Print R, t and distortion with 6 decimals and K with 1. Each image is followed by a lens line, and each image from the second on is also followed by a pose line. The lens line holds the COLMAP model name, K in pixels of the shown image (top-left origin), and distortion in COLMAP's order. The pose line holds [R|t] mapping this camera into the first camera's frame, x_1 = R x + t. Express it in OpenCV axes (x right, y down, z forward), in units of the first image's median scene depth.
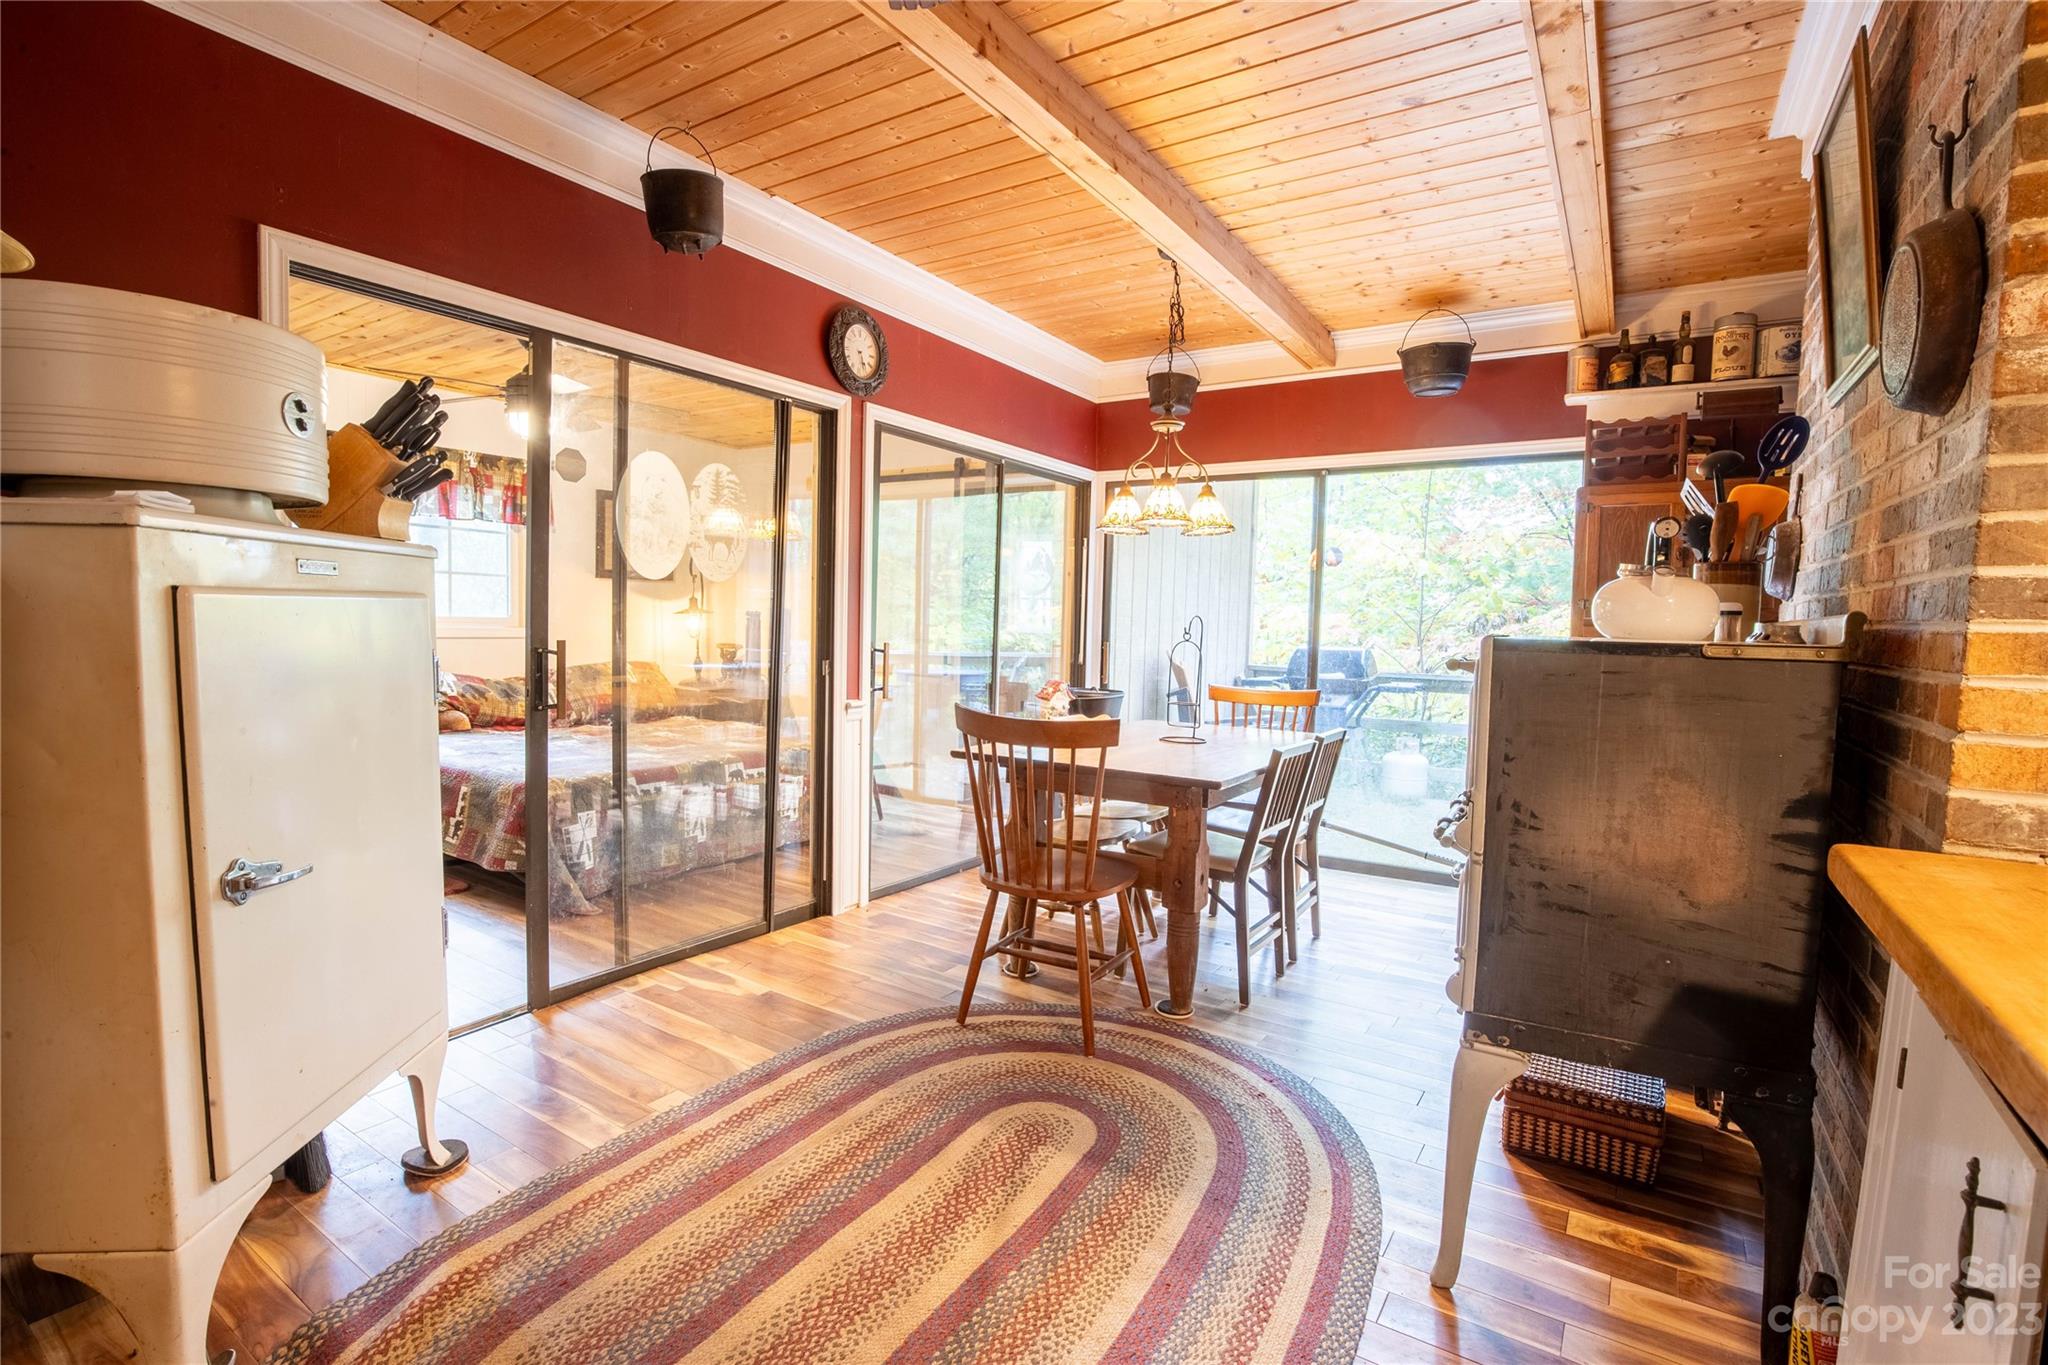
lens RADIAL K [[948.5, 0, 1039.9], [0, 948.5, 675.3], [0, 0, 1]] dist [-0.040150, 0.008413]
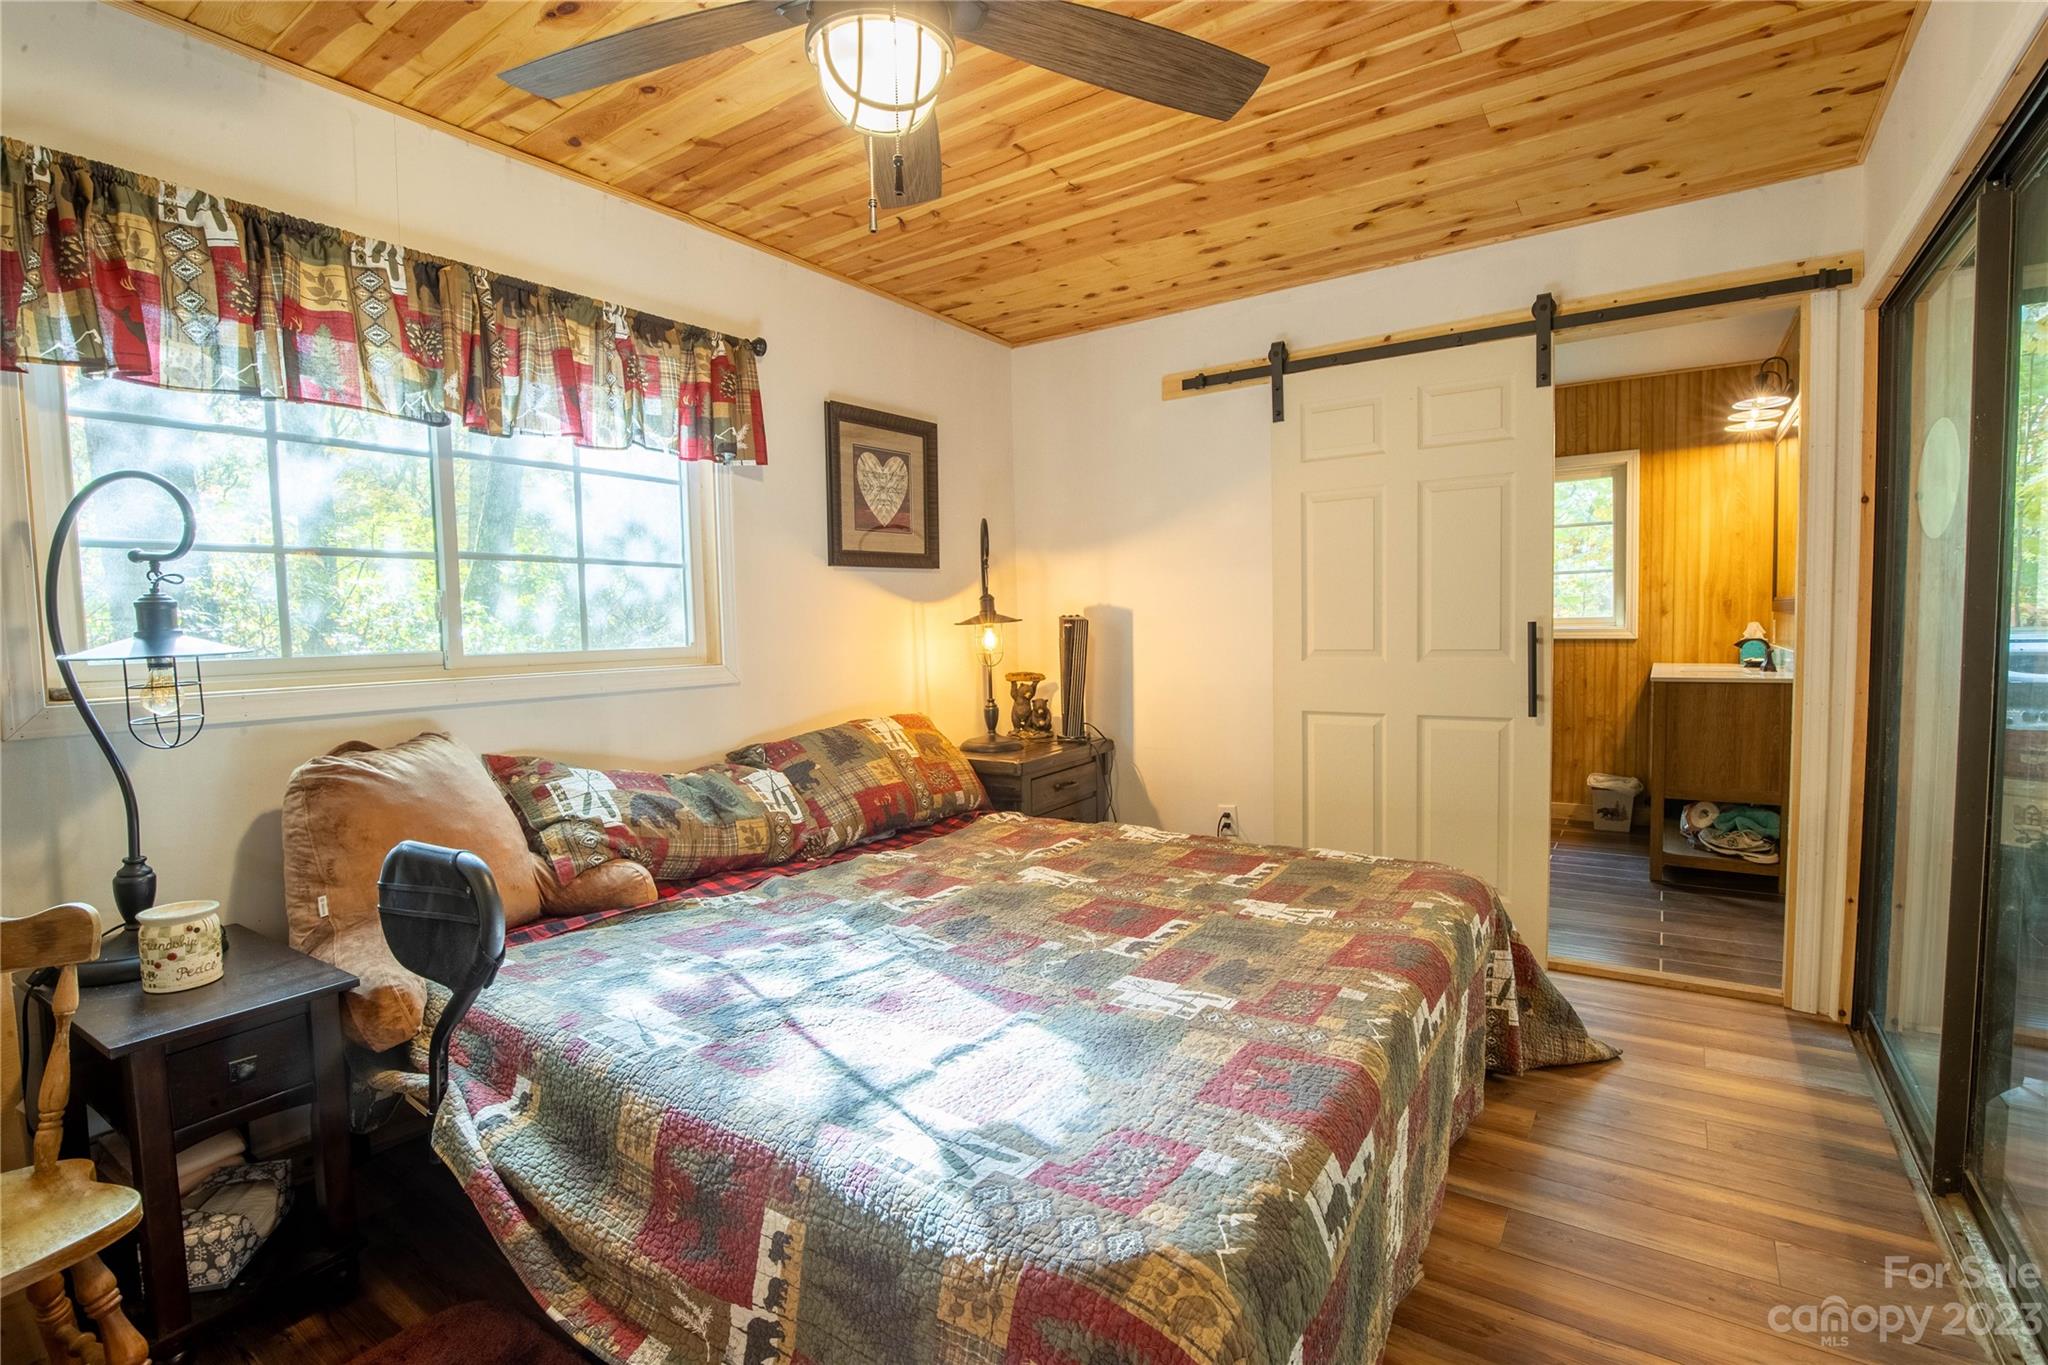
lens RADIAL K [[948.5, 0, 1068.8], [0, 948.5, 685.7], [0, 0, 1]] dist [-0.040150, 0.008413]
pose [[0.998579, -0.050667, -0.016543, -0.393871], [0.050810, 0.998673, 0.008353, -0.039174], [0.016098, -0.009182, 0.999828, 0.543356]]
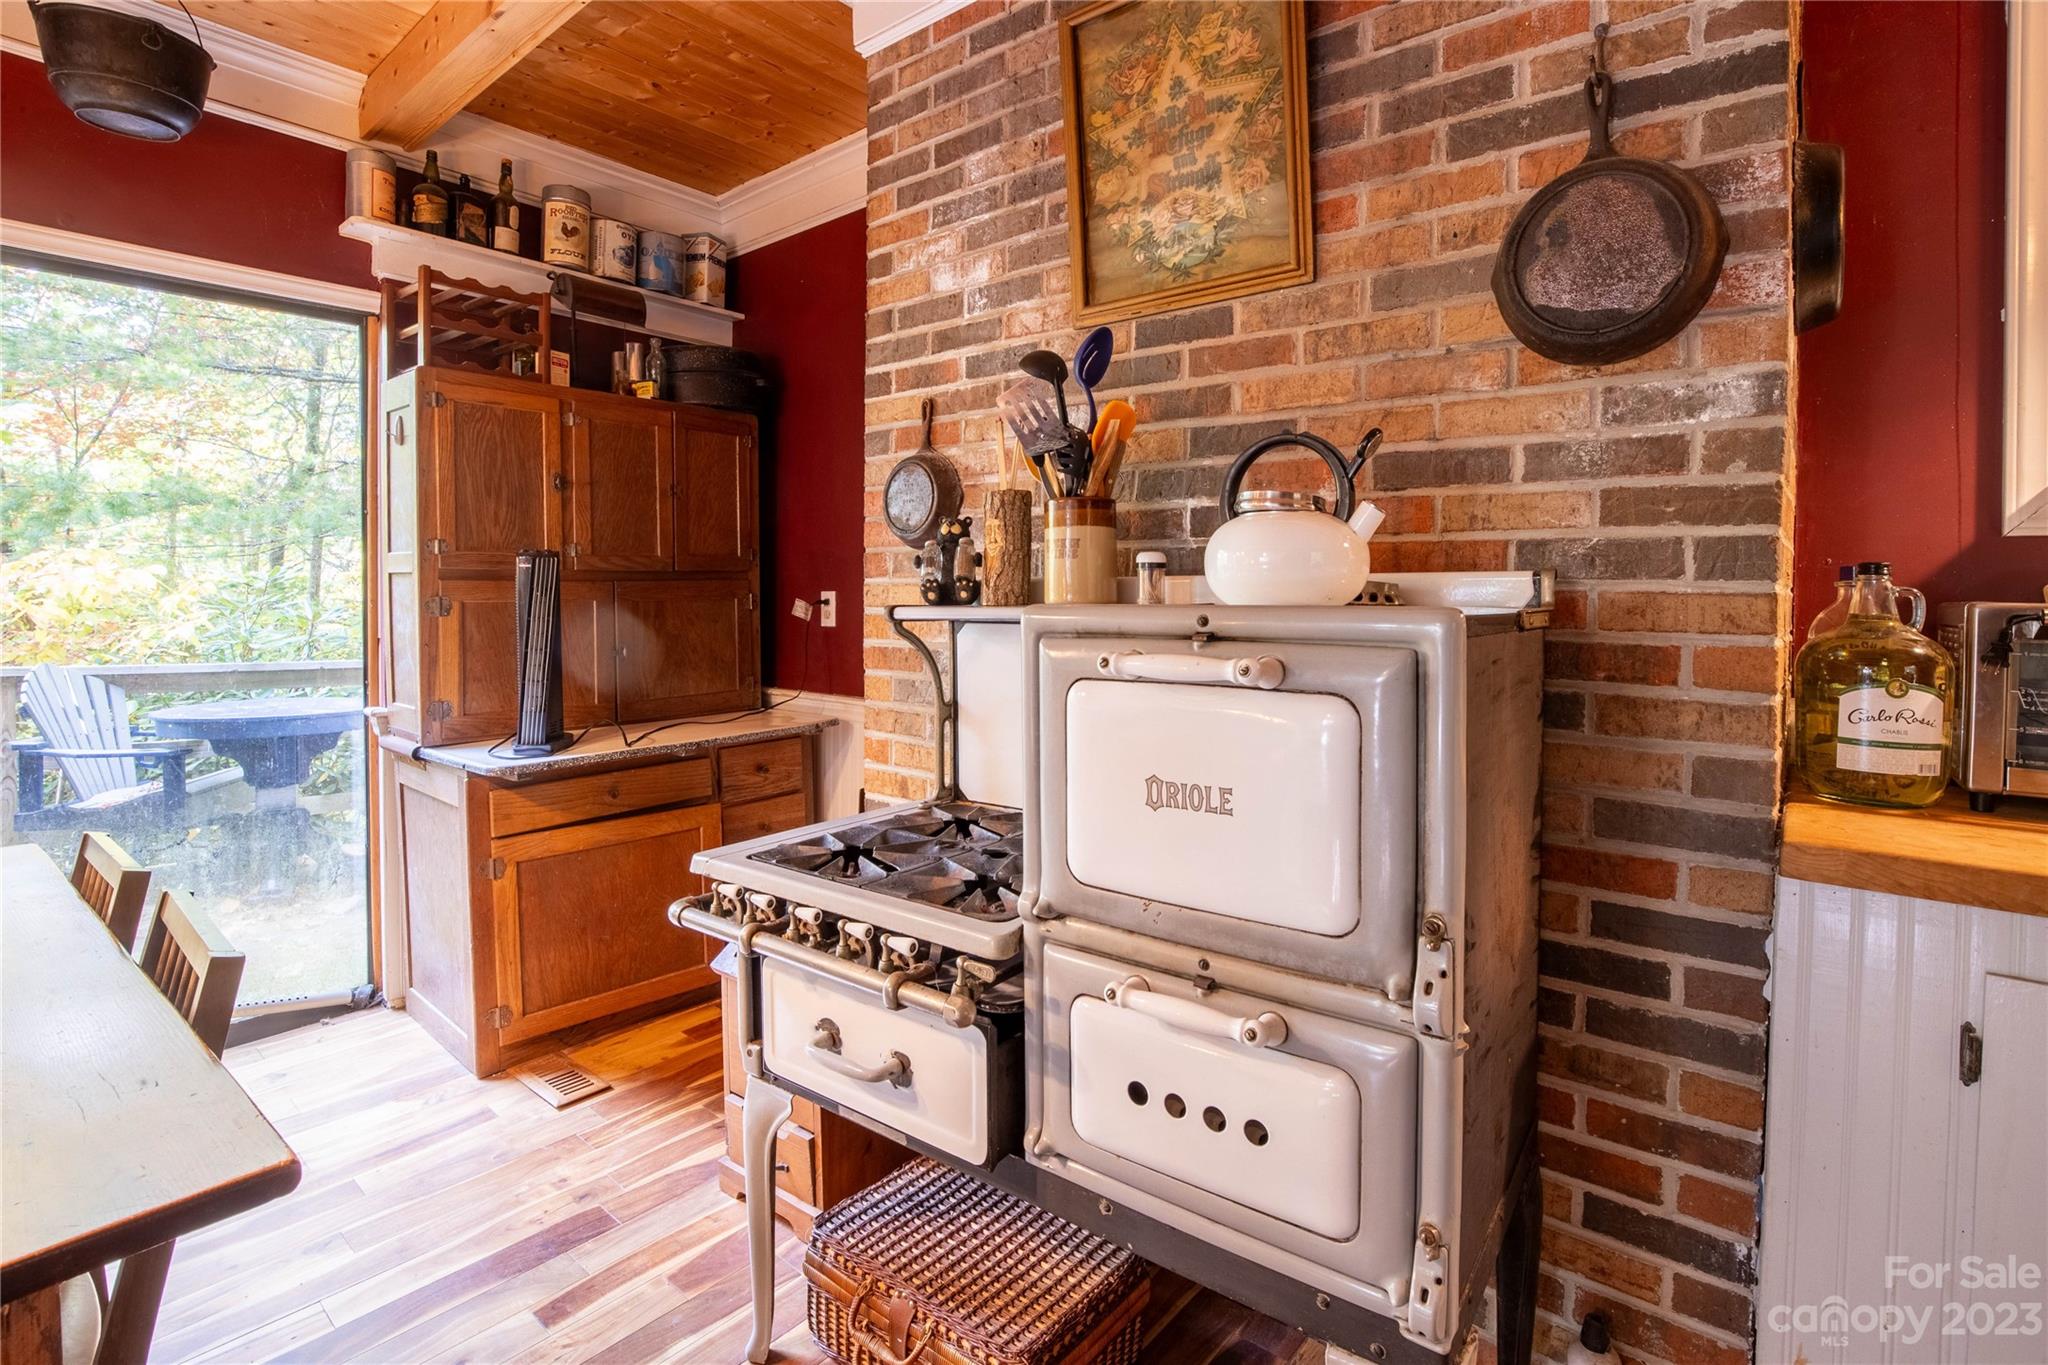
lens RADIAL K [[982.3, 0, 1022.2], [0, 982.3, 601.6], [0, 0, 1]] dist [-0.038568, 0.006896]
pose [[0.106762, -0.038276, 0.993548, -0.035775], [0.052905, 0.998062, 0.032765, -0.027293], [-0.992876, 0.049066, 0.108580, 0.370603]]
